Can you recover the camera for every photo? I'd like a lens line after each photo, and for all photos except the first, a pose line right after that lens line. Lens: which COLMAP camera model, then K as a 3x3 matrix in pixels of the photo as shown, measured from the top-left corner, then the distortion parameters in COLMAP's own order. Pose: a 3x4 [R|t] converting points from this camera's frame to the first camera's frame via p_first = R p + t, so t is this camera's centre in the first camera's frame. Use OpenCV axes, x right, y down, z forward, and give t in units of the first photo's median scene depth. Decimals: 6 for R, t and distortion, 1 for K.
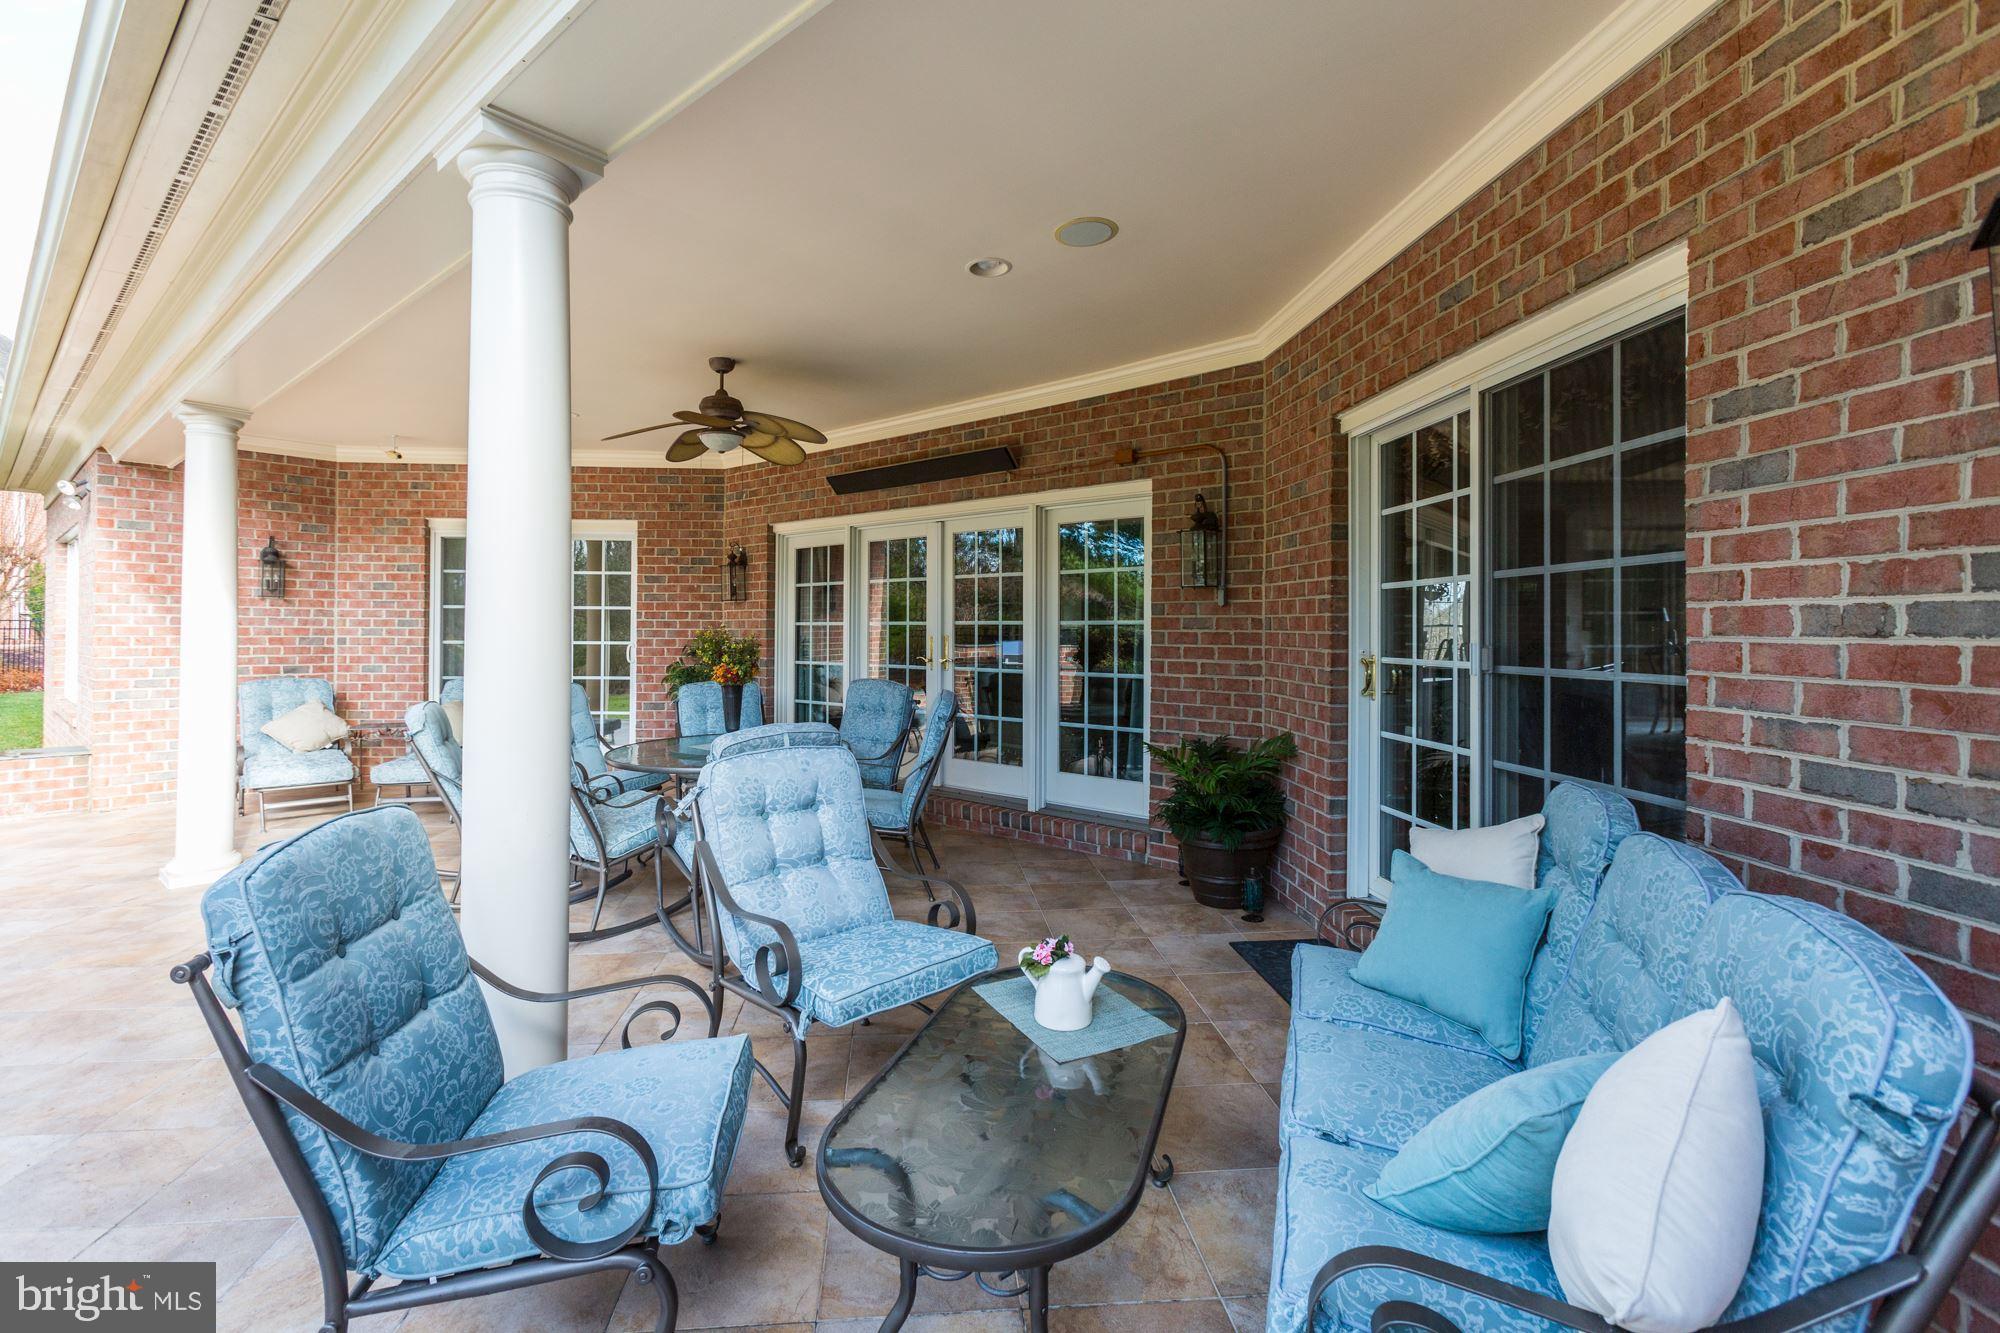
lens RADIAL K [[900.9, 0, 975.1], [0, 900.9, 629.0], [0, 0, 1]] dist [-0.017633, 0.017749]
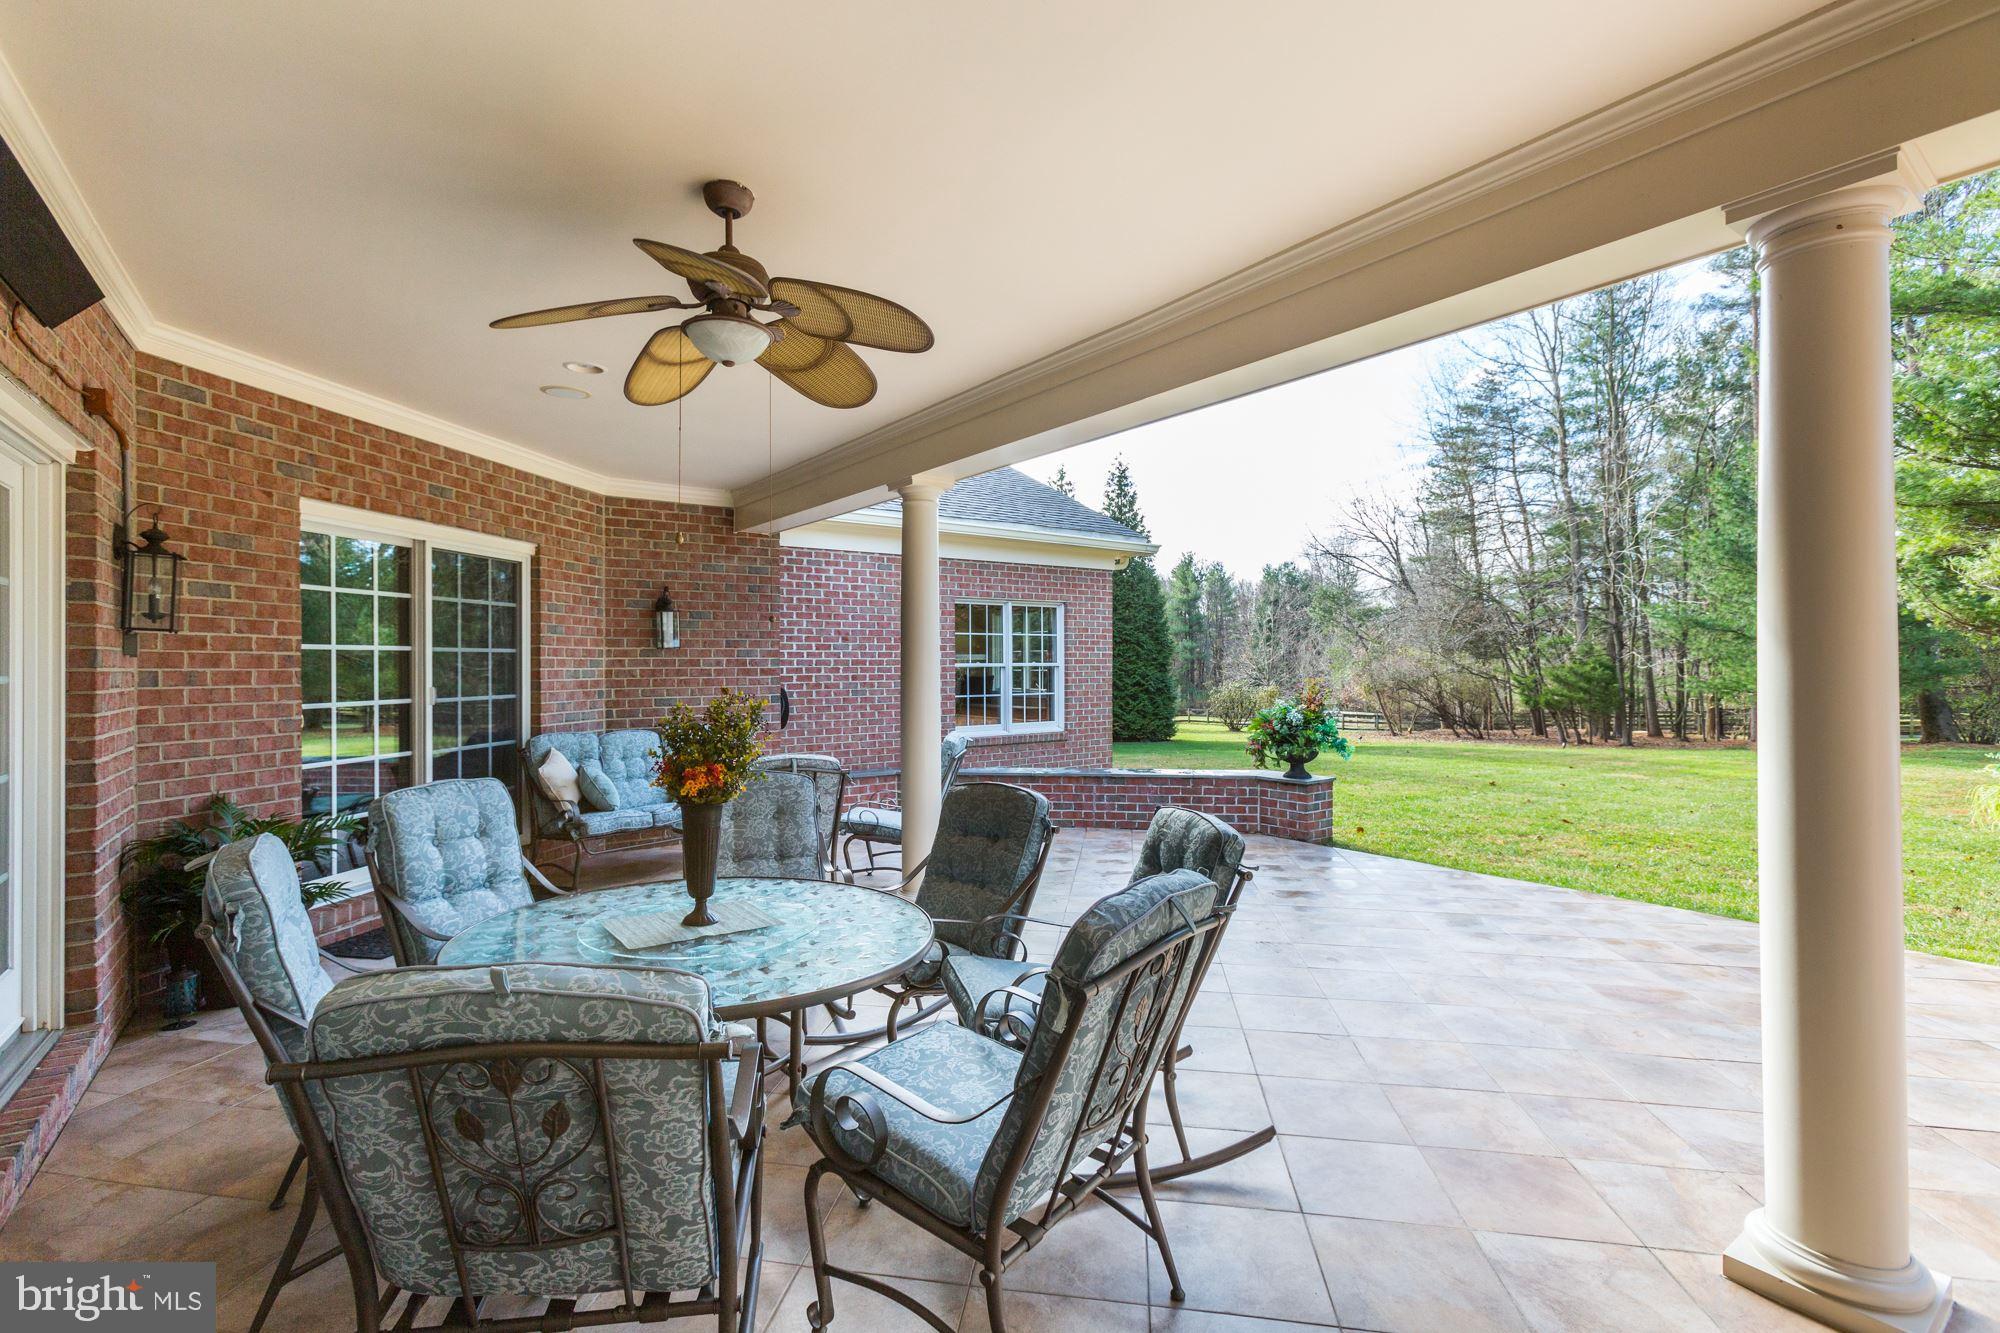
lens RADIAL K [[888.9, 0, 990.5], [0, 888.9, 662.2], [0, 0, 1]] dist [-0.025542, 0.011573]
pose [[-0.973870, -0.001187, 0.227104, -0.587303], [-0.001826, 0.999995, -0.002606, -0.019943], [-0.227100, -0.002953, -0.973867, 1.556836]]
